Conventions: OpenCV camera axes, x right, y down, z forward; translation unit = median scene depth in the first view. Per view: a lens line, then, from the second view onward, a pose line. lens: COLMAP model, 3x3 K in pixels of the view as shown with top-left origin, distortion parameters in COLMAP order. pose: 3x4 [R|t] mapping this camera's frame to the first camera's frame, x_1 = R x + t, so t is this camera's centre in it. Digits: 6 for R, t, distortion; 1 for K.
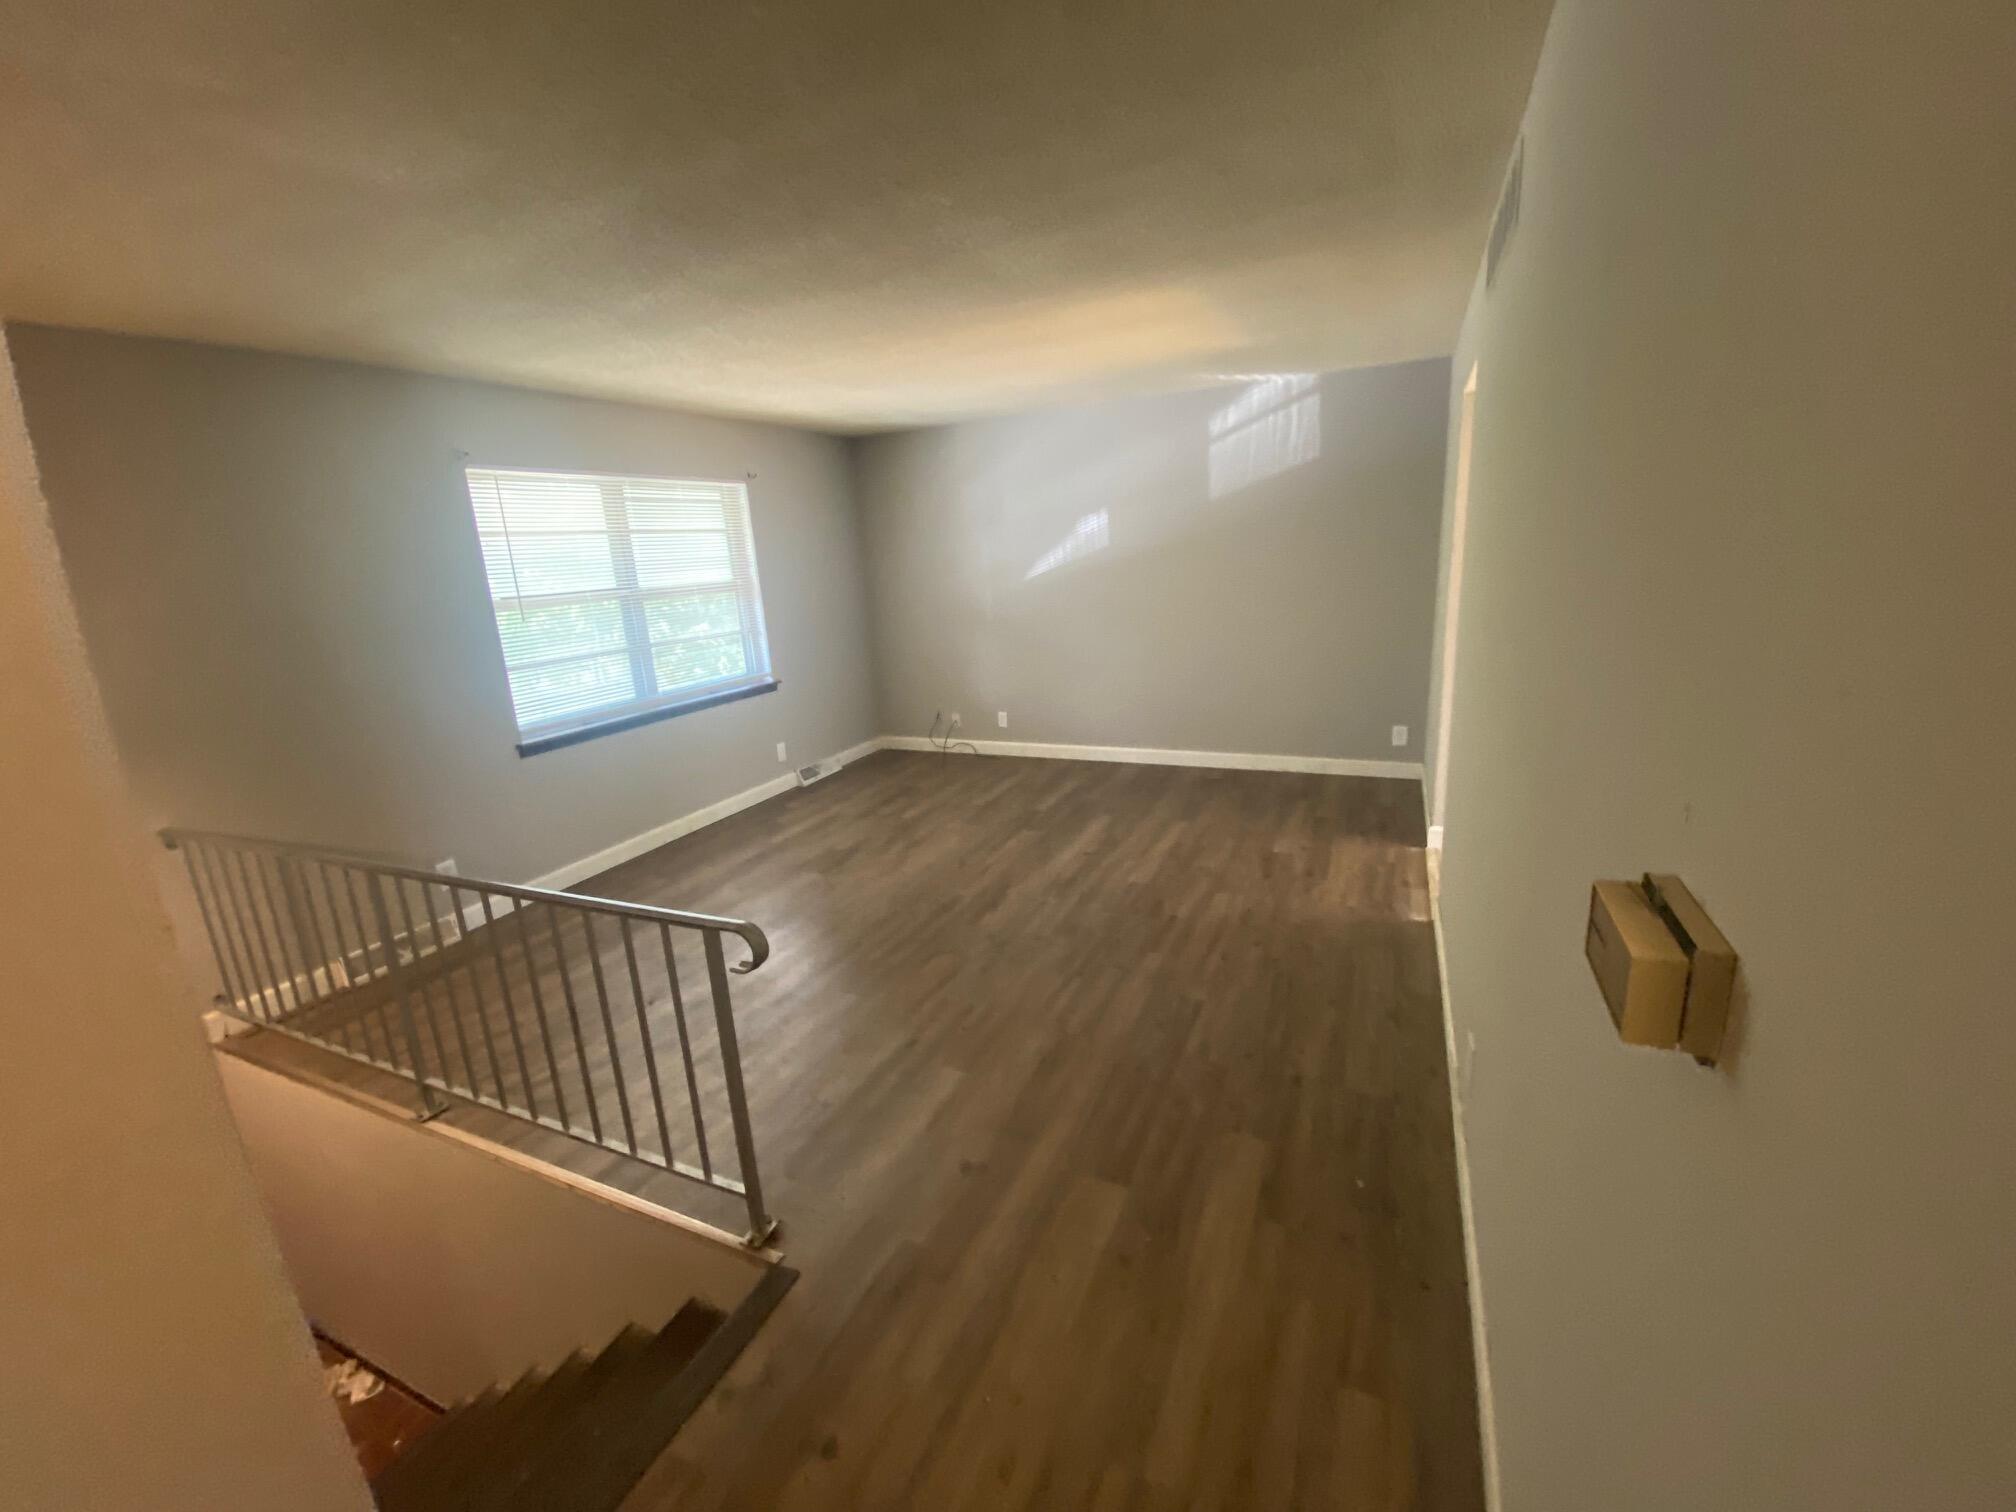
lens RADIAL K [[817.7, 0, 1001.7], [0, 817.7, 750.8], [0, 0, 1]] dist [0.012791, -0.015272]
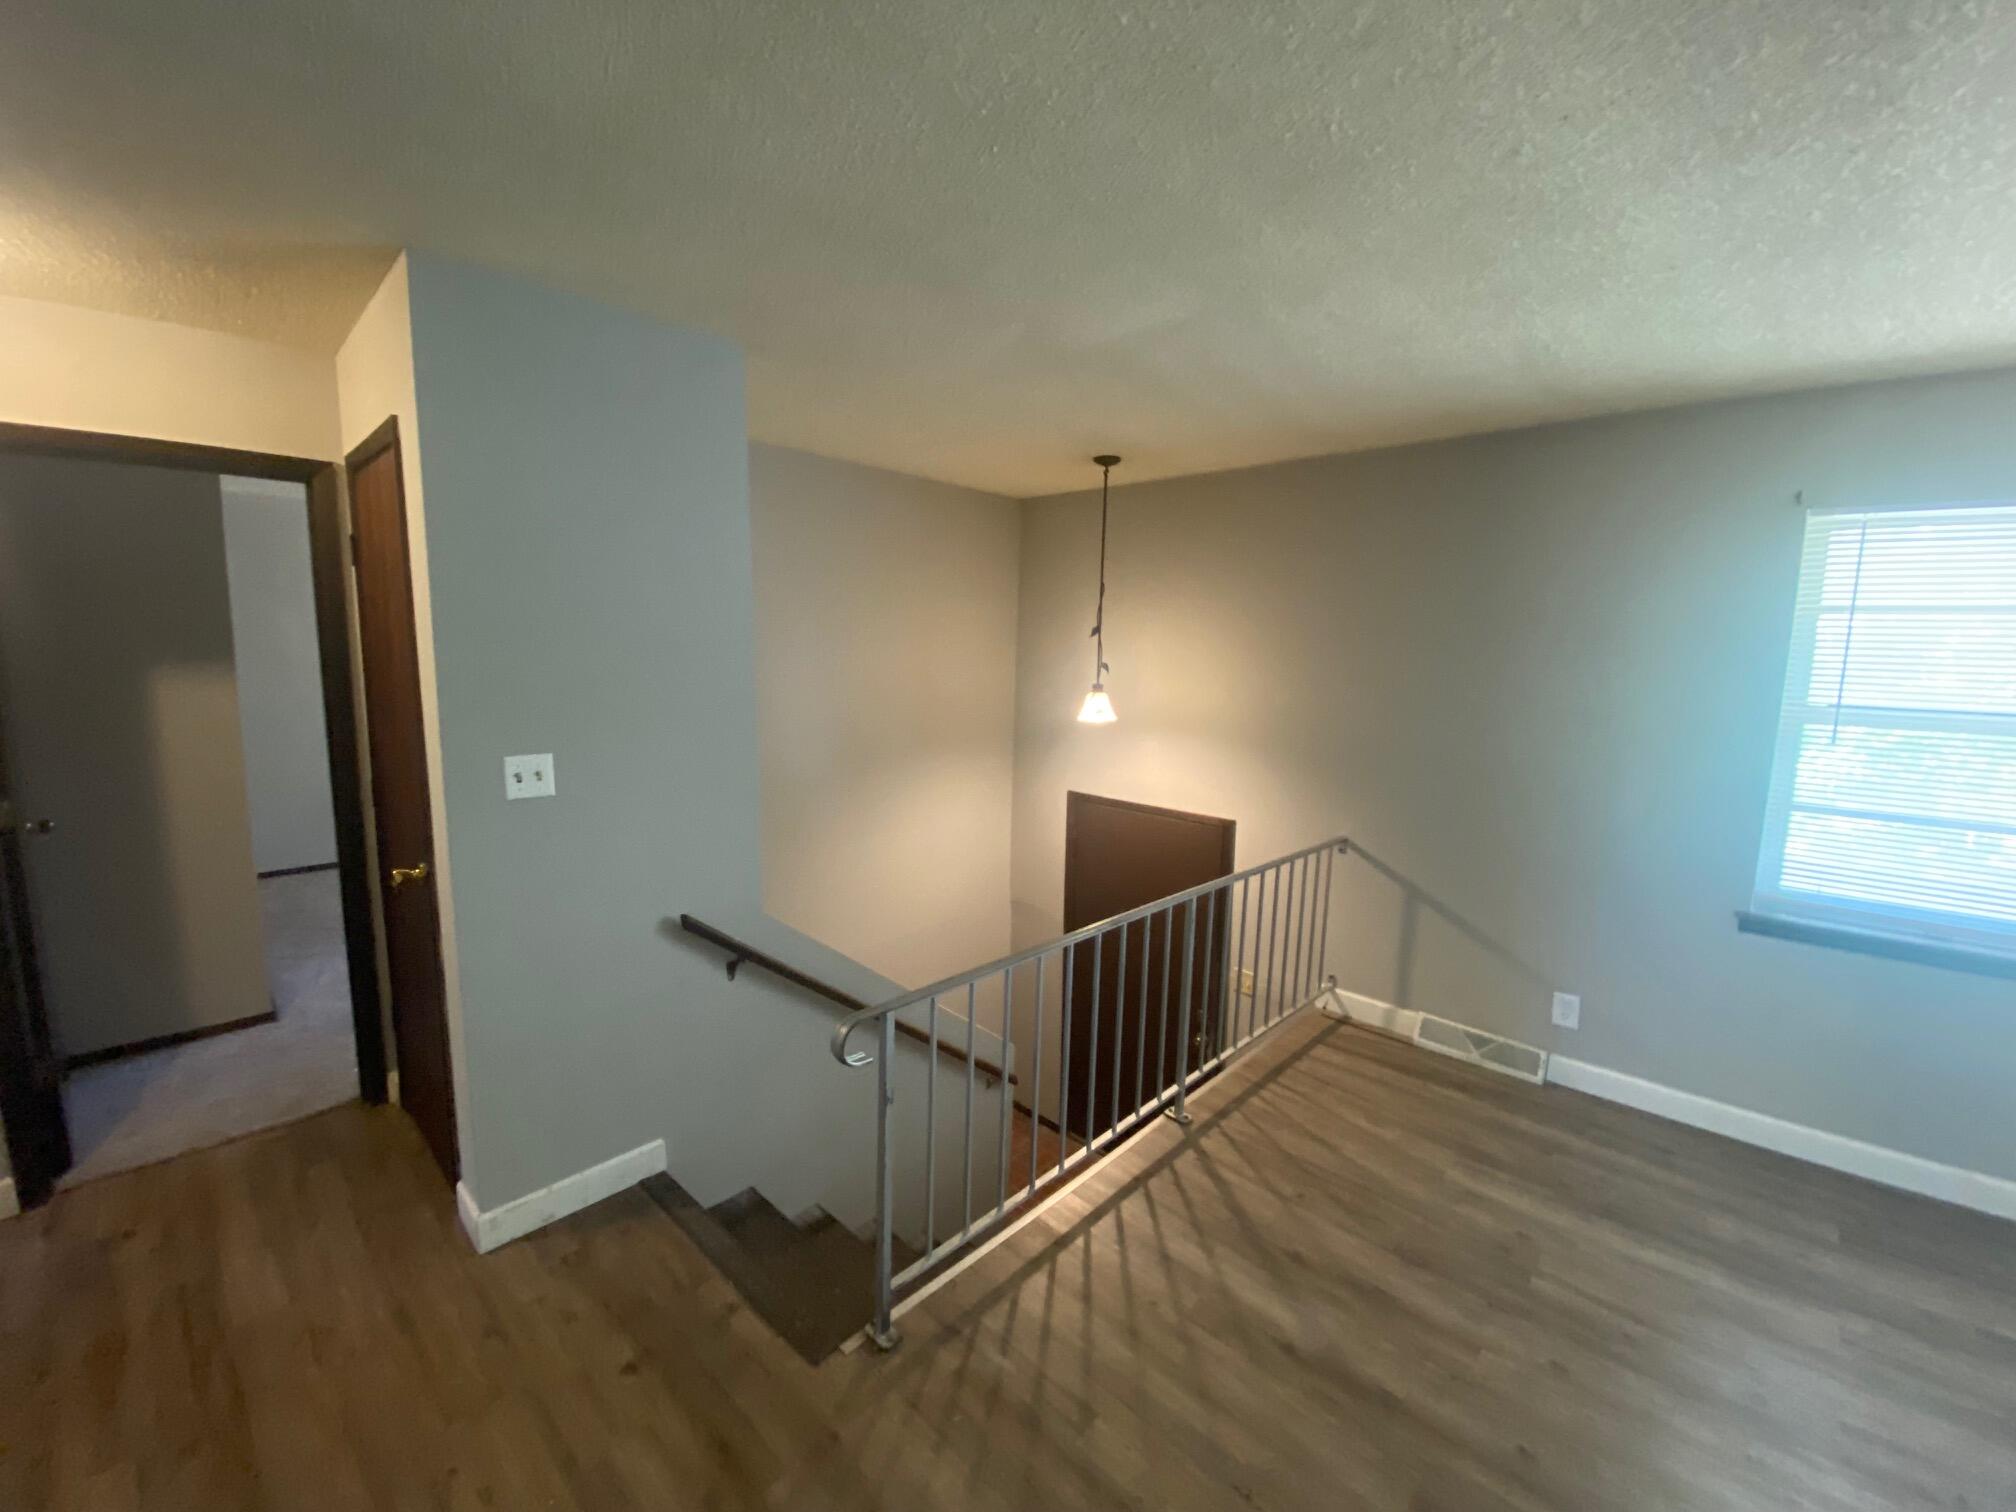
lens RADIAL K [[817.7, 0, 999.7], [0, 817.7, 748.7], [0, 0, 1]] dist [0.012791, -0.015272]
pose [[-0.313316, 0.180383, -0.932360, 0.245811], [-0.229580, 0.938285, 0.258678, -0.193271], [0.921480, 0.295100, -0.252567, 0.641833]]
